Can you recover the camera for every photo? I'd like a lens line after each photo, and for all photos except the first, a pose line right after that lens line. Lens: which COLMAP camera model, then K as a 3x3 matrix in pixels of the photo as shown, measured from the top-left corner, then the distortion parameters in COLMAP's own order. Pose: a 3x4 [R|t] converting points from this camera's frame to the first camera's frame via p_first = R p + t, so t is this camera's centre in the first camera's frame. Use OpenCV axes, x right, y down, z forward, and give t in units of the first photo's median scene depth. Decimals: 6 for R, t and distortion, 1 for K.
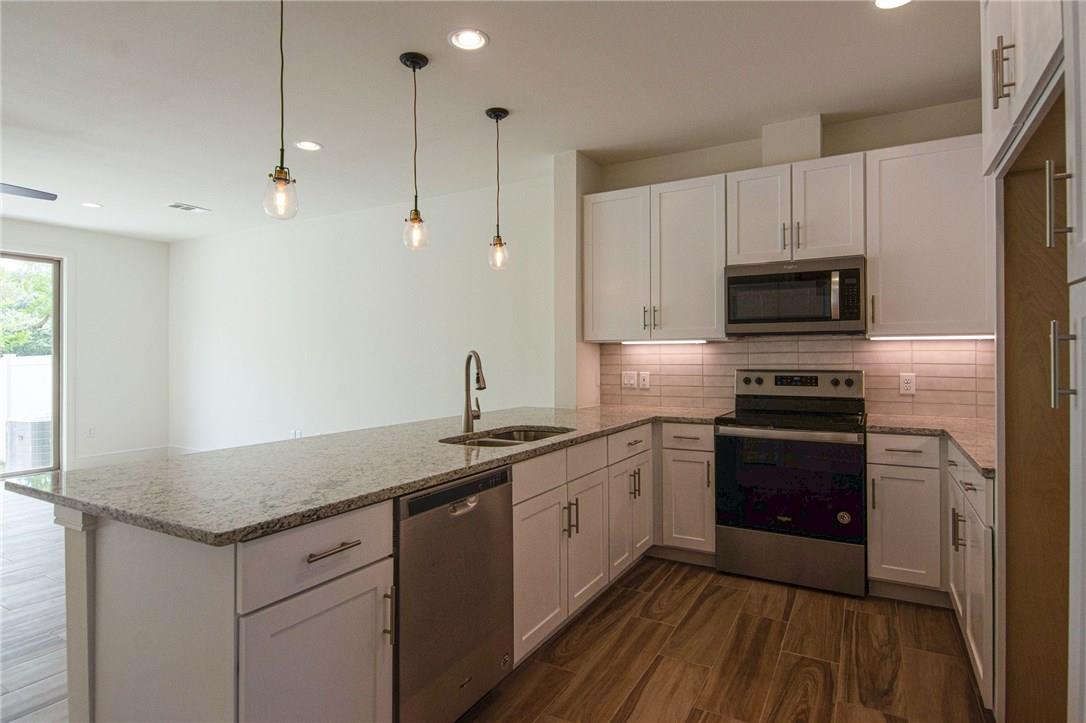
lens RADIAL K [[580.1, 0, 538.0], [0, 580.1, 352.3], [0, 0, 1]] dist [0.024698, -0.023377]
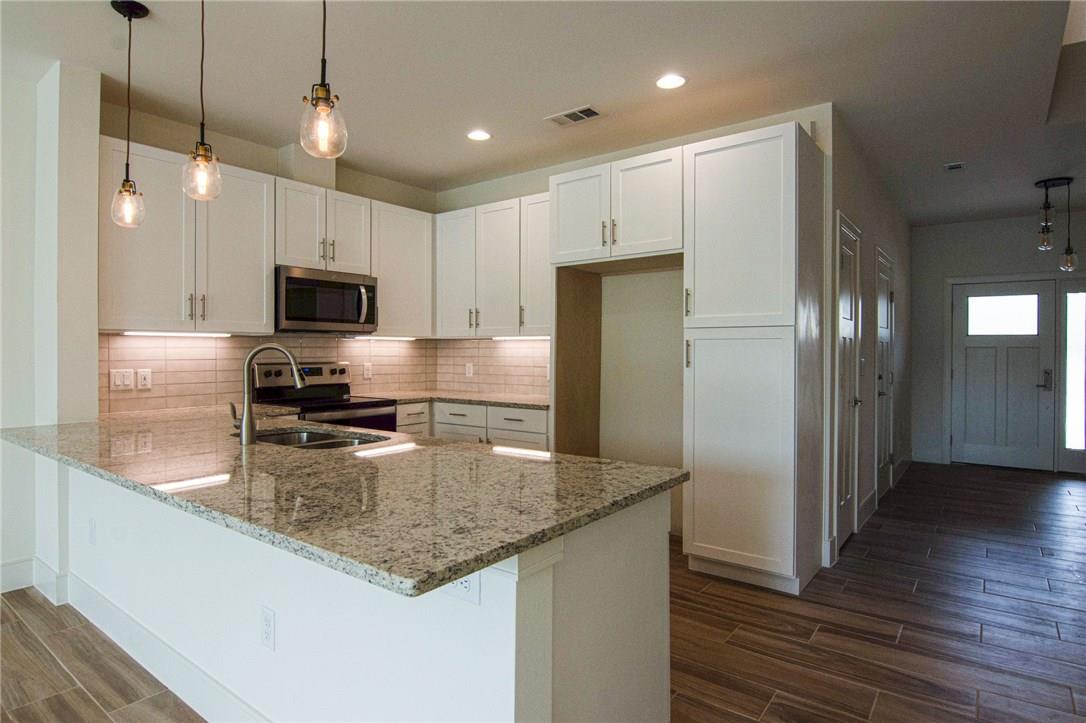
lens RADIAL K [[600.8, 0, 537.1], [0, 600.8, 351.2], [0, 0, 1]] dist [-0.002878, -0.000692]
pose [[0.133561, 0.001635, 0.991039, -0.863224], [-0.008161, 0.999967, -0.000550, 0.006175], [-0.991007, -0.008014, 0.133570, 0.487562]]
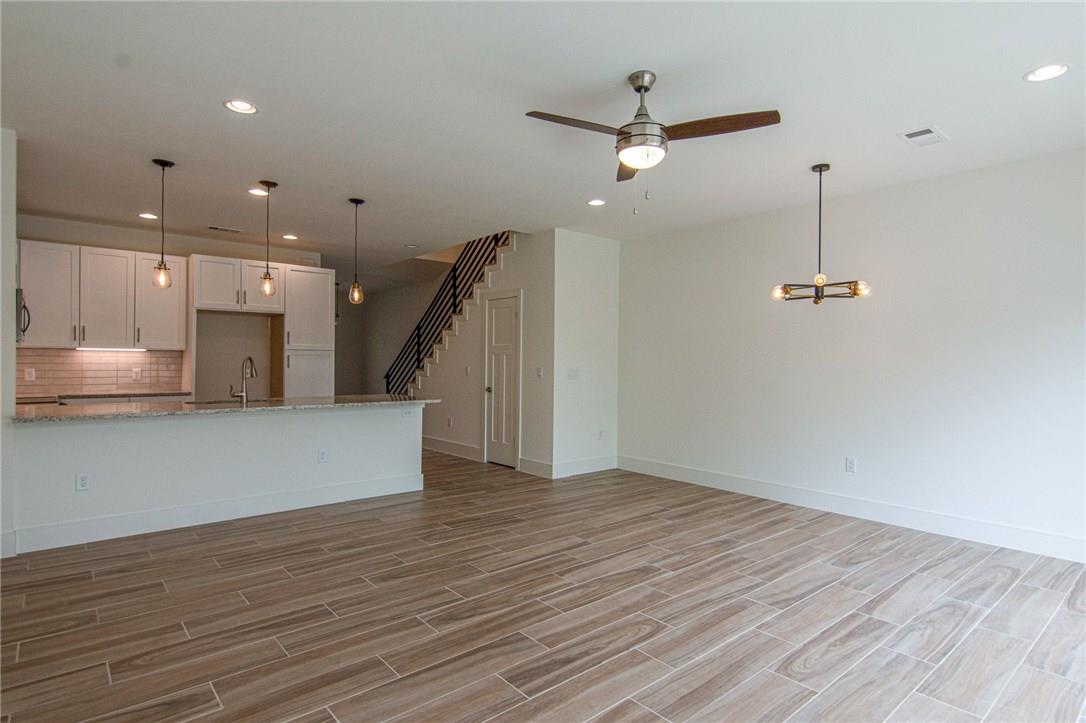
lens RADIAL K [[556.9, 0, 549.2], [0, 556.9, 363.4], [0, 0, 1]] dist [0.026146, -0.022888]
pose [[-0.942961, -0.007747, 0.332813, -1.474819], [-0.010266, 0.999930, -0.005811, 0.017345], [-0.332744, -0.008896, -0.942975, 2.194809]]
